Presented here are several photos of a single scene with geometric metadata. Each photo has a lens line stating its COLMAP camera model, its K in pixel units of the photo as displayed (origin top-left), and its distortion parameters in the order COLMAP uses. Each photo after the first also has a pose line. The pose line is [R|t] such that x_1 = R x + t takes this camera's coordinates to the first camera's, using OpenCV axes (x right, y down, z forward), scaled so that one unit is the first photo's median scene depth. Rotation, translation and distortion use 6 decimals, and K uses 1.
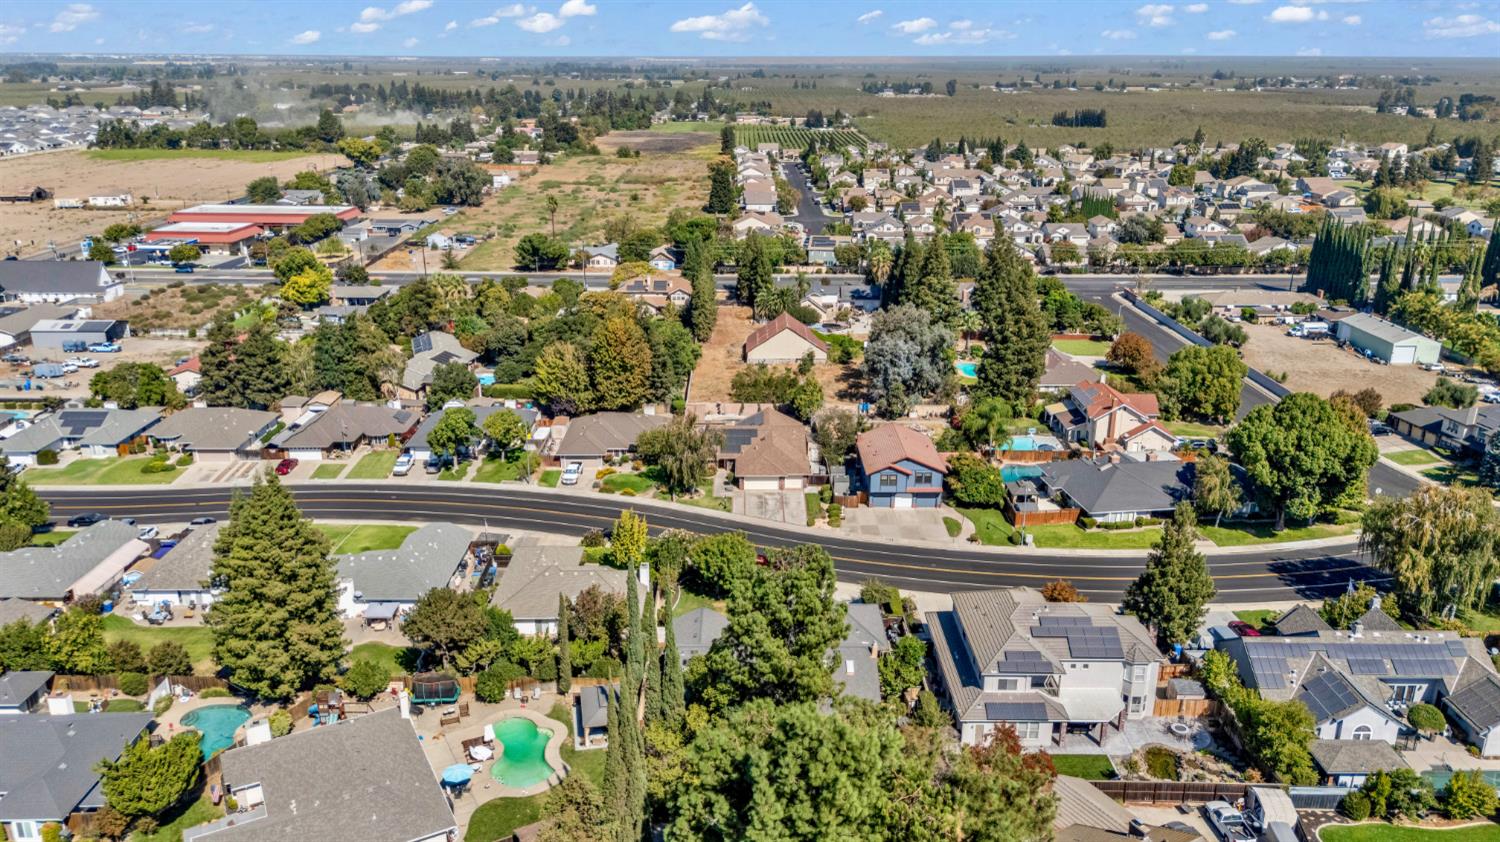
lens RADIAL K [[1124.5, 0, 750.0], [0, 1124.5, 421.0], [0, 0, 1]] dist [0.094850, -0.090921]
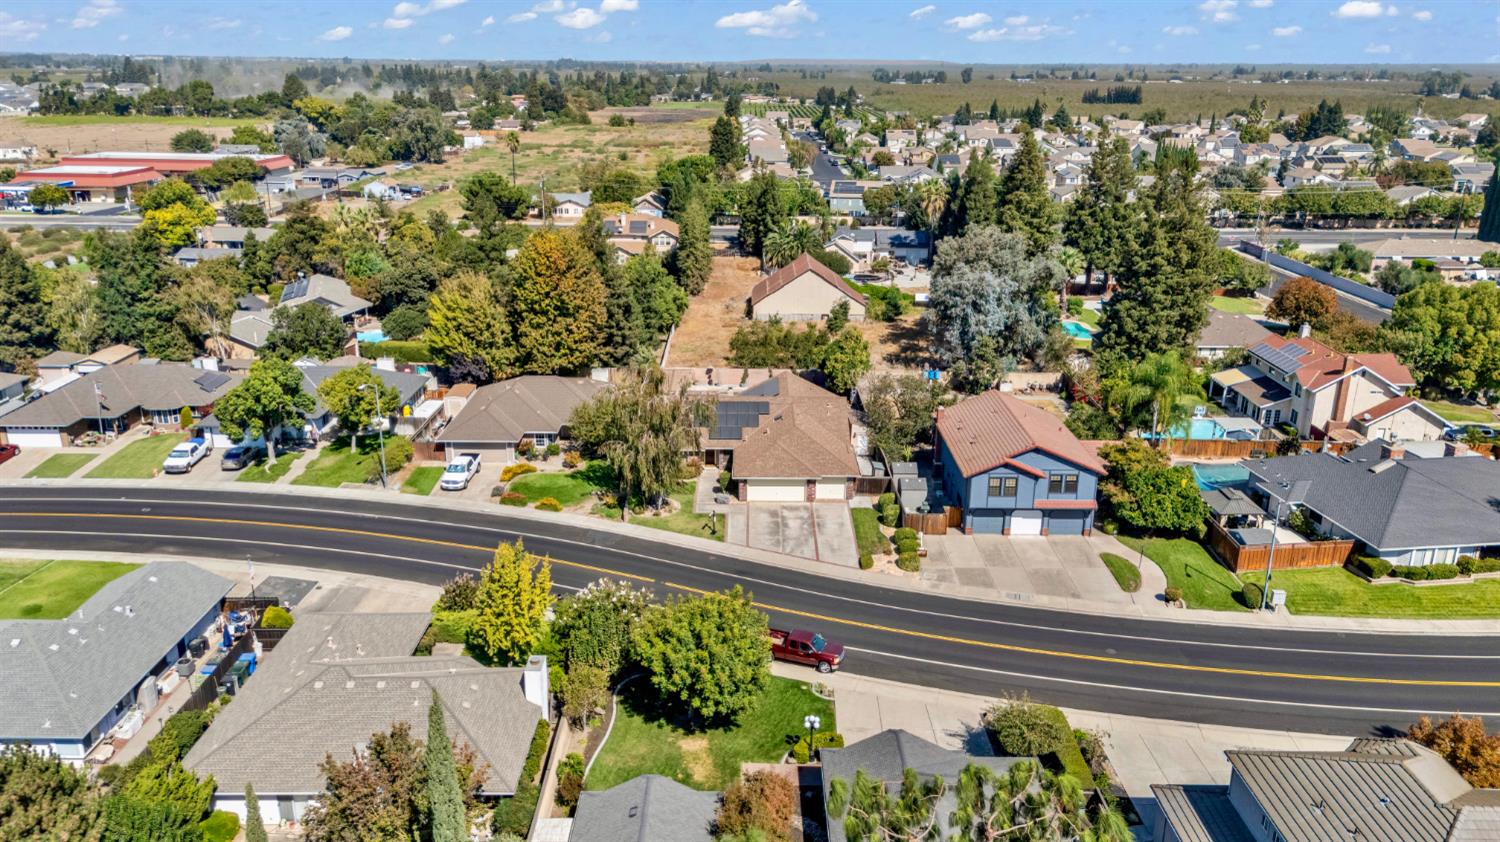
lens RADIAL K [[1111.7, 0, 746.1], [0, 1111.7, 426.5], [0, 0, 1]] dist [0.074497, -0.081605]
pose [[0.999954, 0.006415, -0.007183, -0.001461], [-0.006413, 0.999979, 0.000316, 0.018410], [0.007185, -0.000270, 0.999974, 0.352829]]
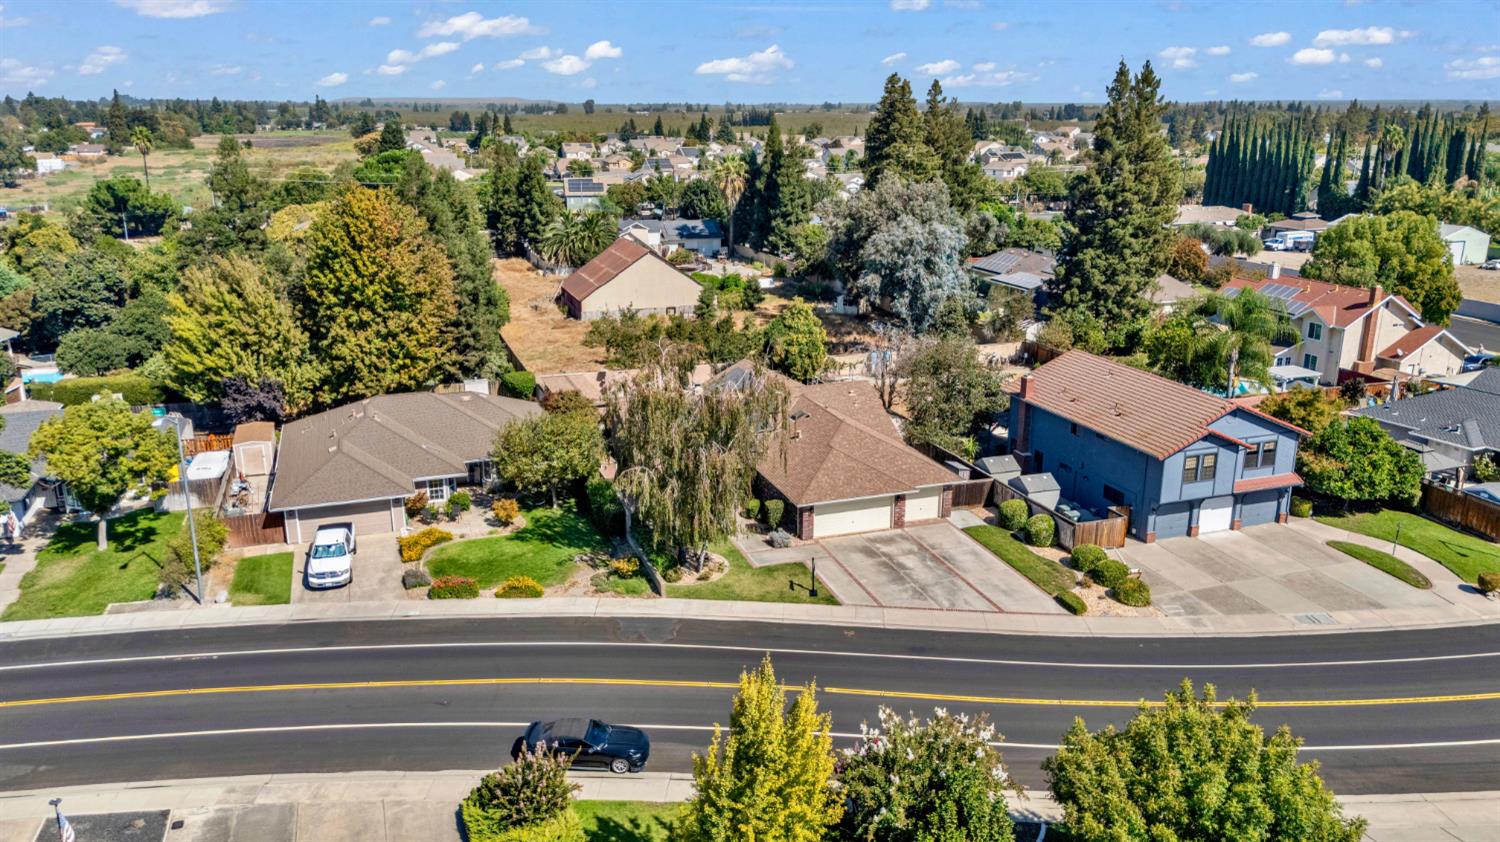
lens RADIAL K [[1111.7, 0, 746.1], [0, 1111.7, 426.5], [0, 0, 1]] dist [0.074497, -0.081605]
pose [[0.944753, -0.094136, 0.313974, -0.122491], [0.105202, 0.994280, -0.018450, 0.022863], [-0.310441, 0.050461, 0.949252, 0.540127]]
